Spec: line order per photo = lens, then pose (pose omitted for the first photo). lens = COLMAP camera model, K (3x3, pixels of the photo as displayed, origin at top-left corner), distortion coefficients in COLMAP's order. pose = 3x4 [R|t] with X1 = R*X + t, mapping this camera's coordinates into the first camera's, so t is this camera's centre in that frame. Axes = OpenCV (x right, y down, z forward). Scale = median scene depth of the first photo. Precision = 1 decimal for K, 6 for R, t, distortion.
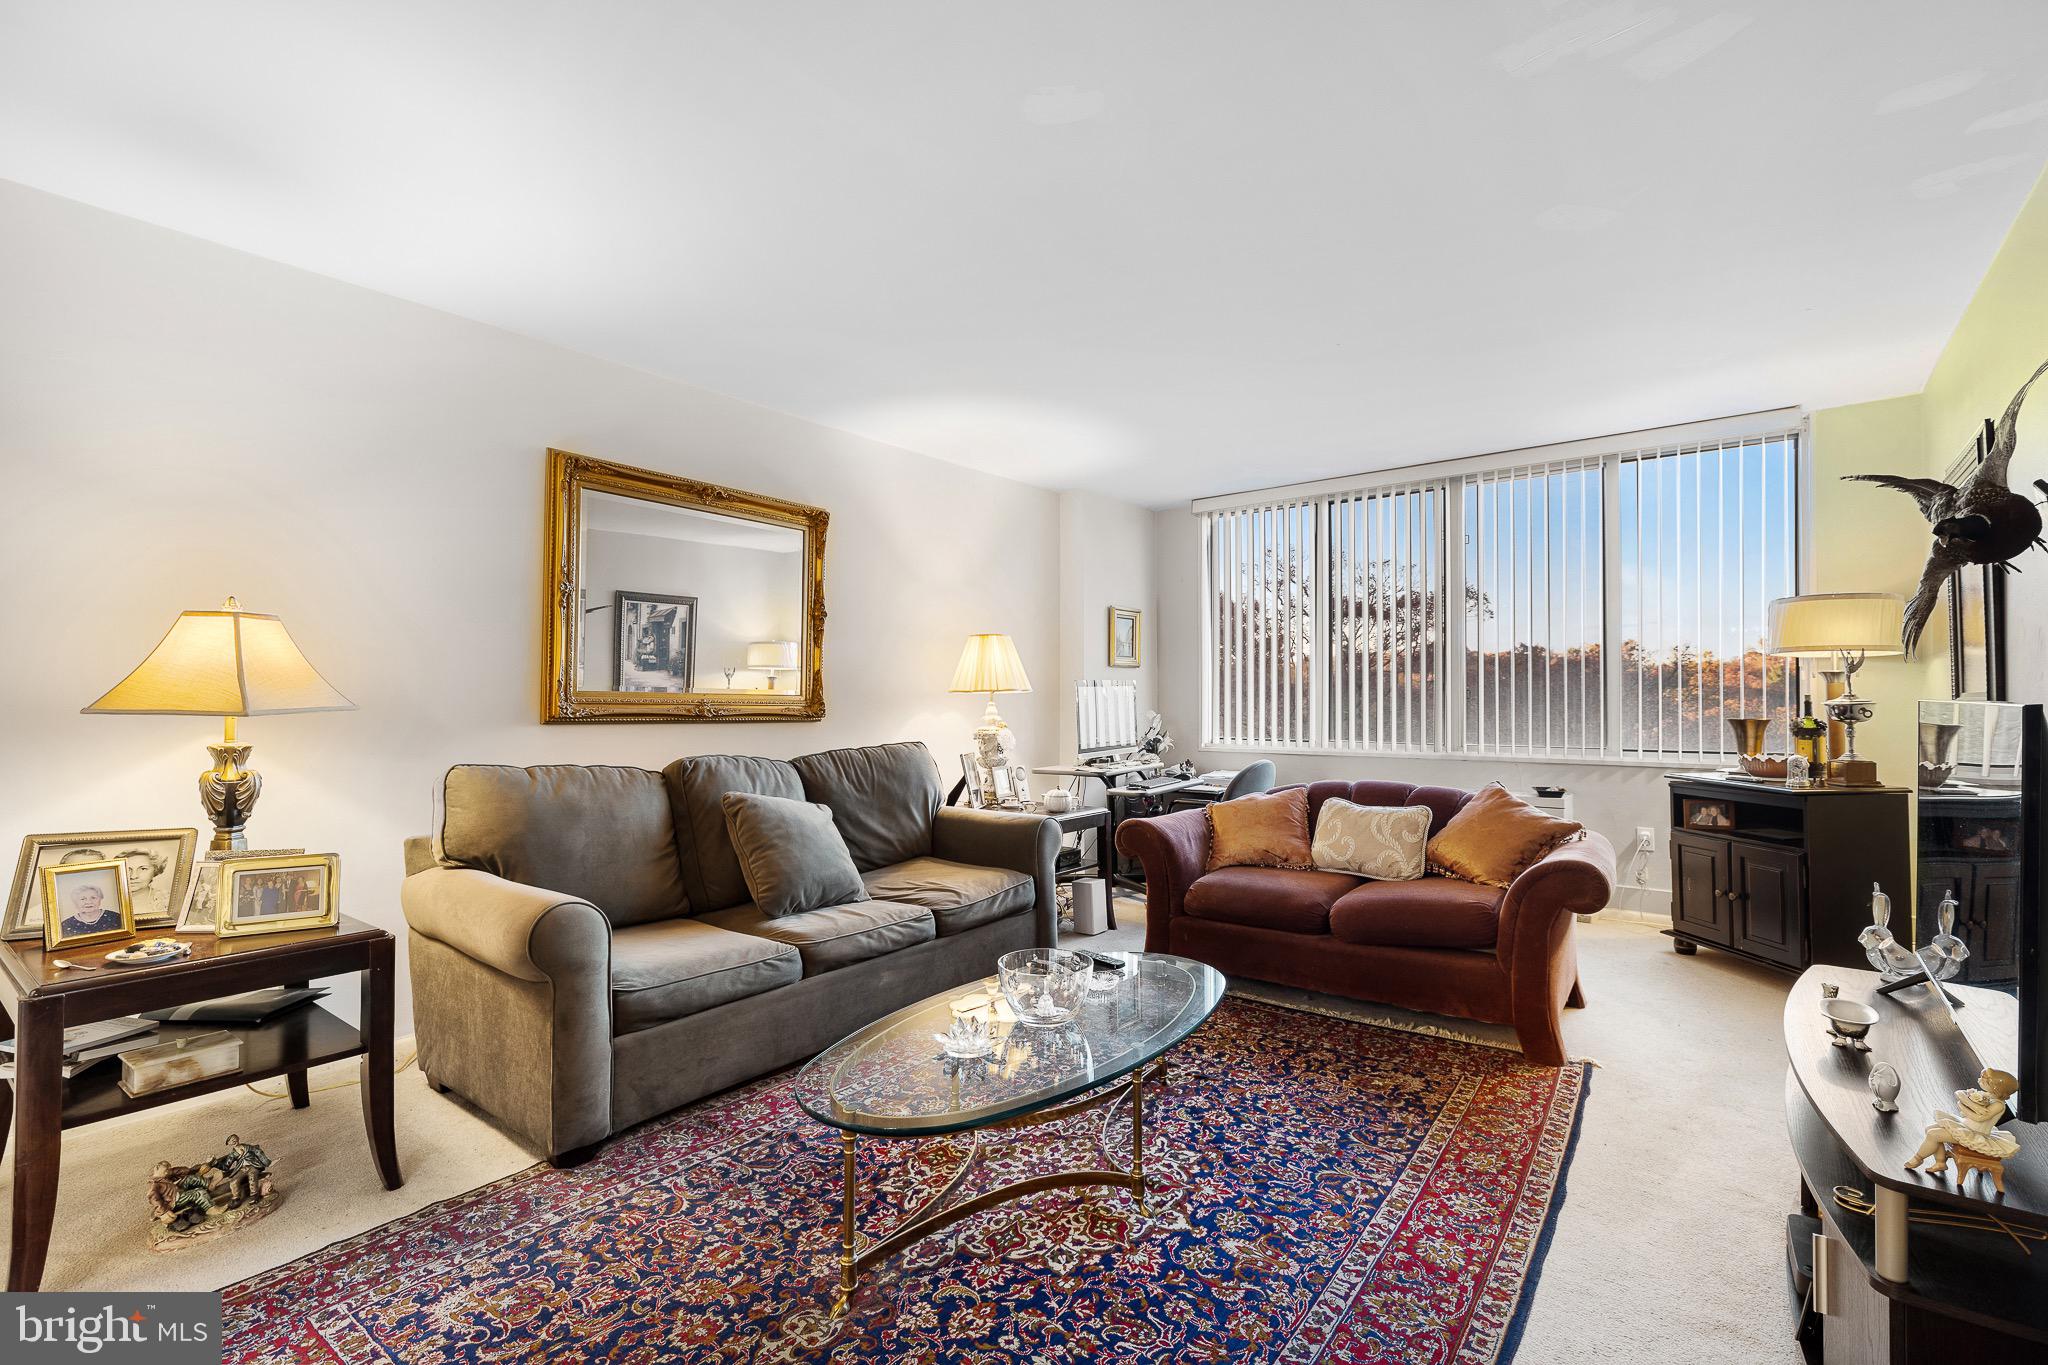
lens RADIAL K [[916.2, 0, 1033.7], [0, 916.2, 687.2], [0, 0, 1]] dist [0.001324, -0.000745]
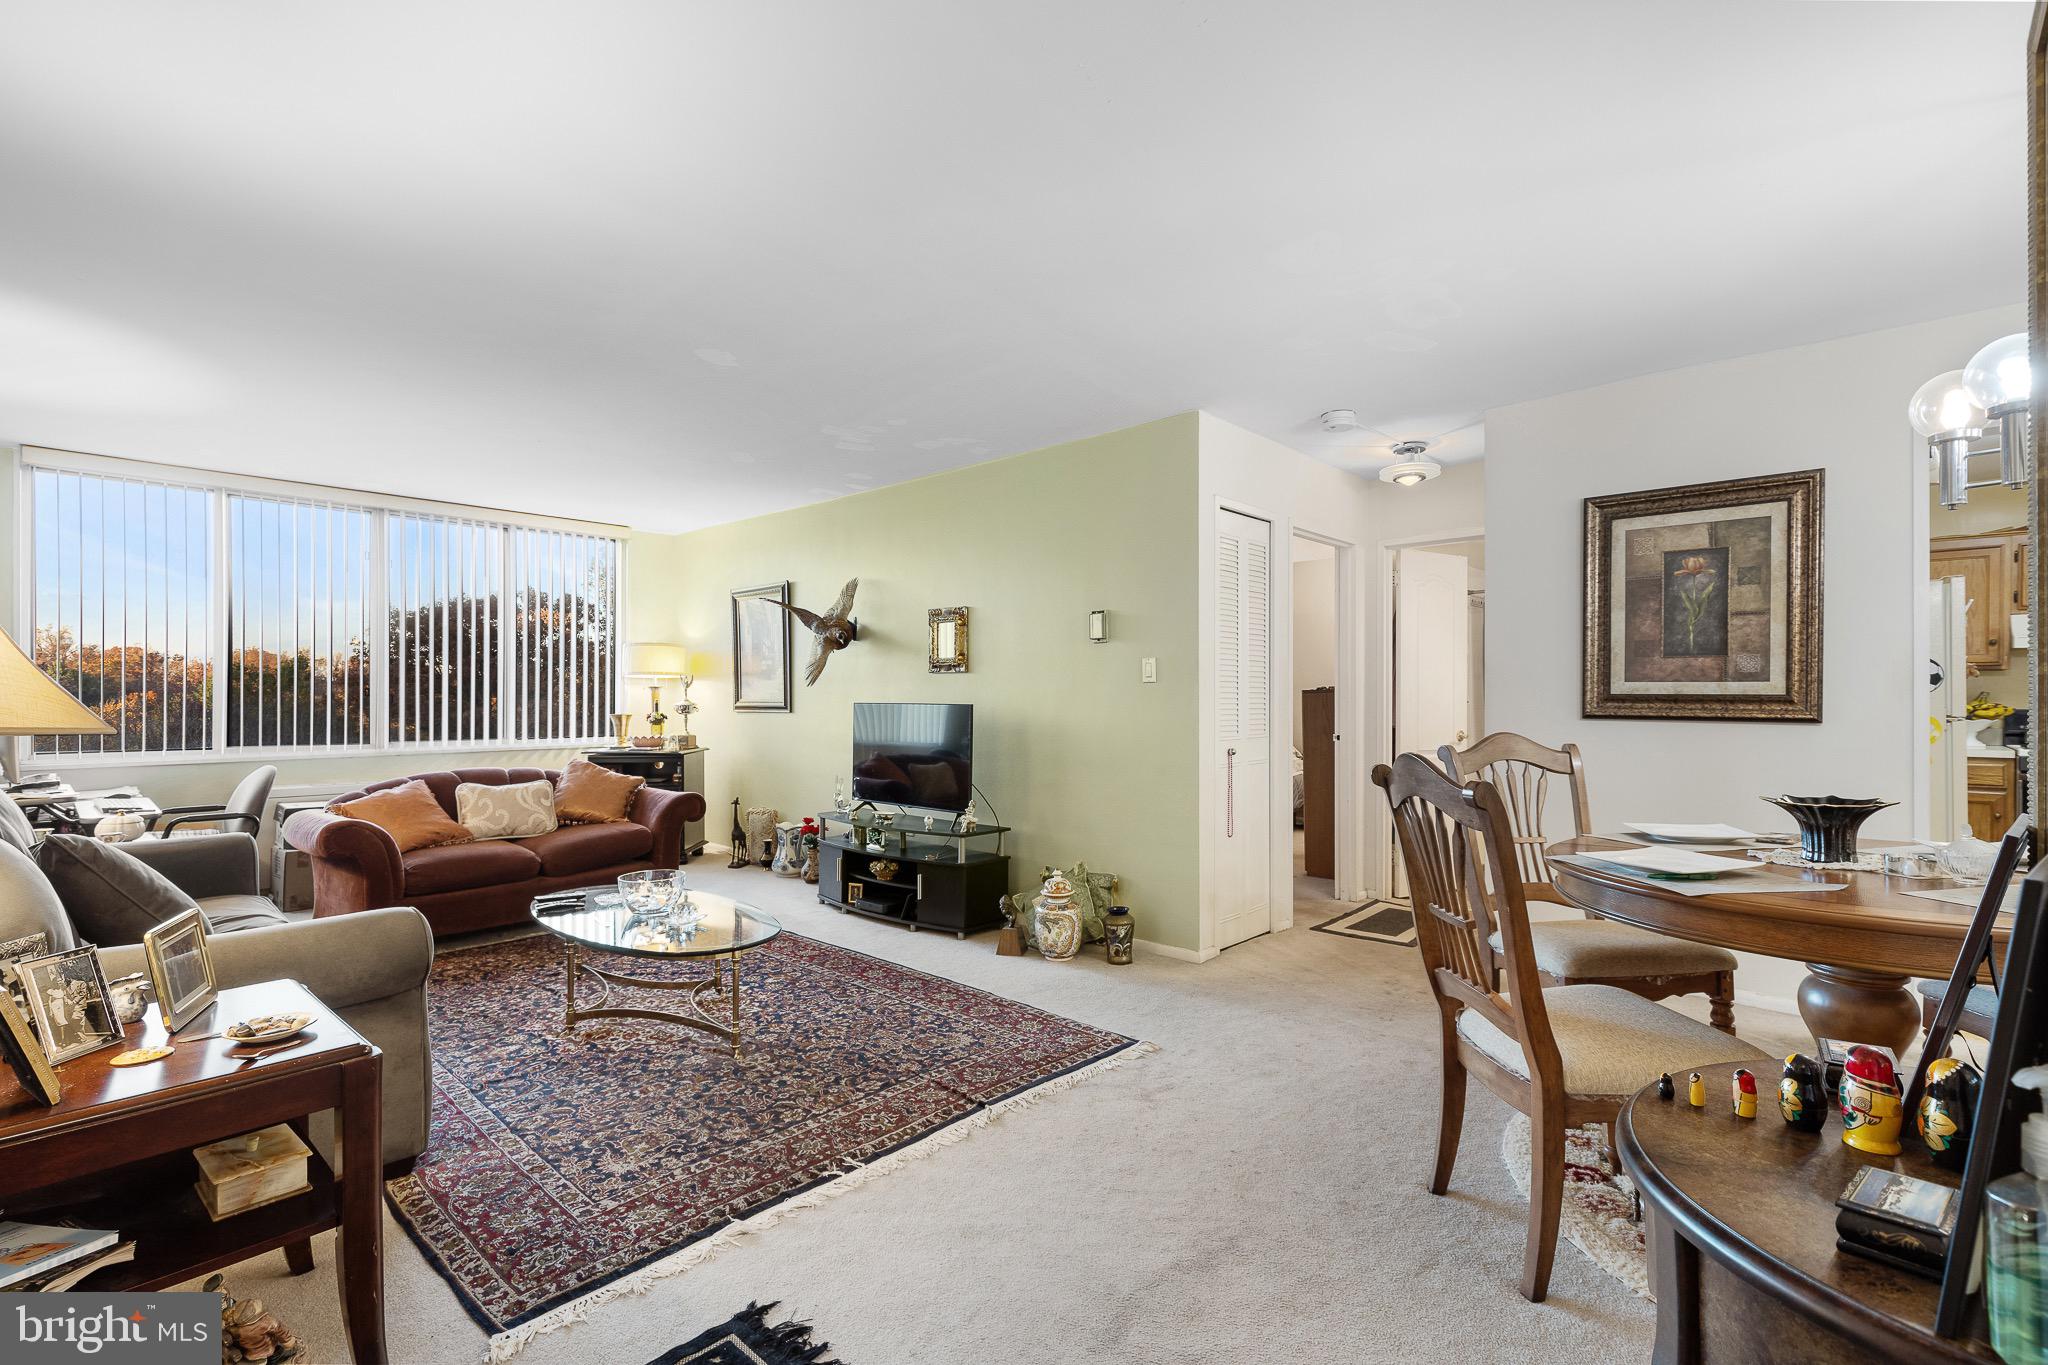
lens RADIAL K [[916.2, 0, 1041.7], [0, 916.2, 696.5], [0, 0, 1]] dist [0.001324, -0.000745]
pose [[0.079774, 0.000256, 0.996813, -1.522046], [-0.009279, 0.999957, 0.000486, -0.007218], [-0.996770, -0.009289, 0.079773, 0.239404]]
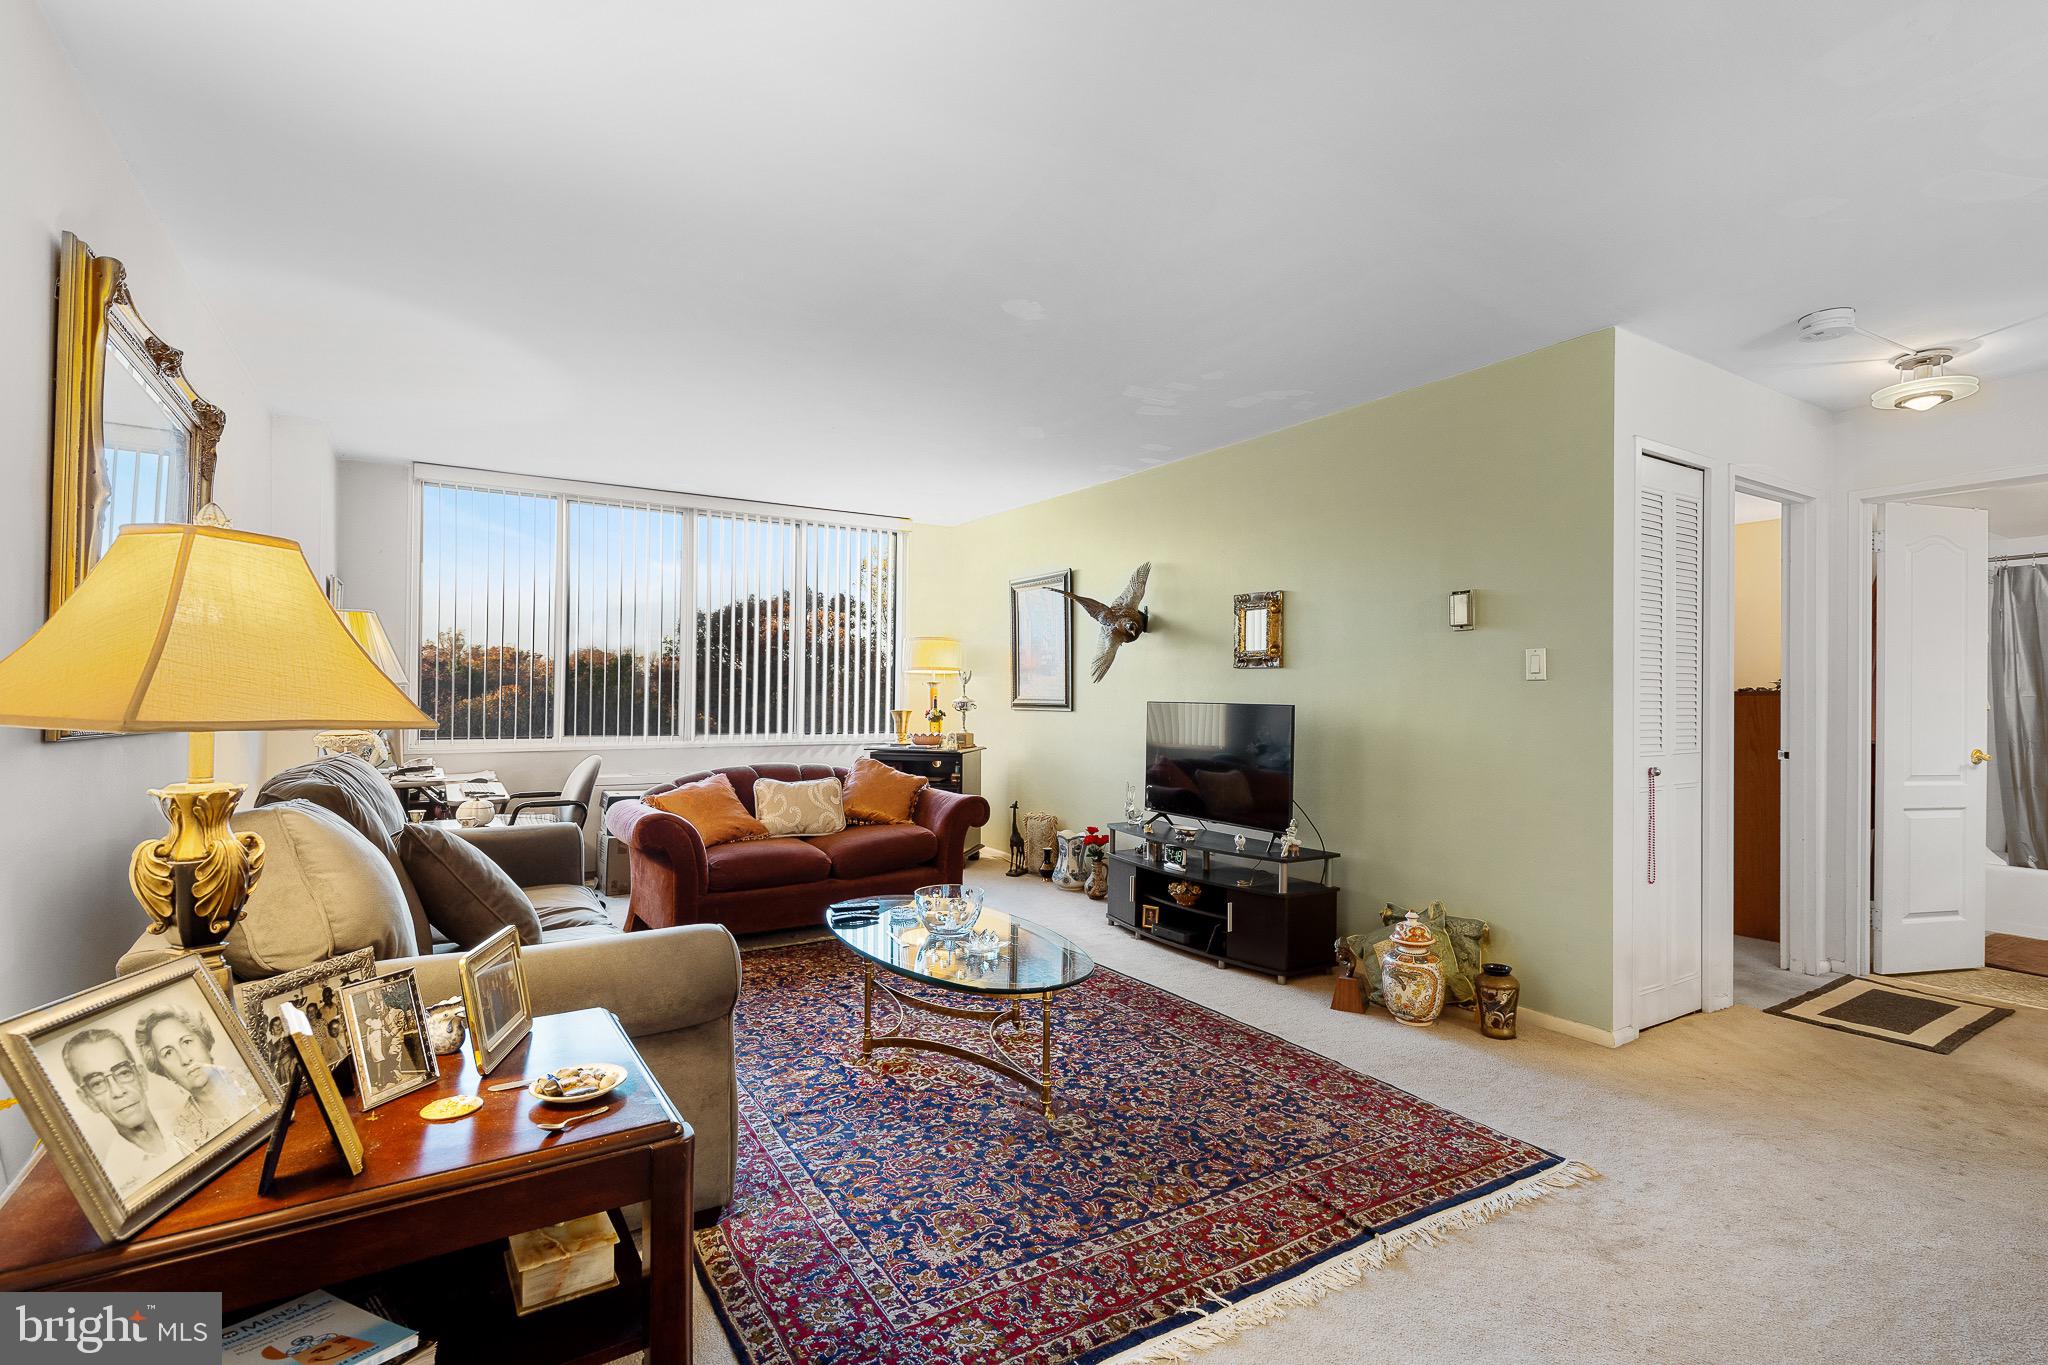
lens RADIAL K [[953.2, 0, 1038.3], [0, 953.2, 687.5], [0, 0, 1]] dist [-0.002221, -0.001033]
pose [[0.343477, 0.009636, 0.939112, -1.340357], [-0.018259, 0.999827, -0.003581, -0.004966], [-0.938984, -0.015917, 0.343593, 0.402768]]
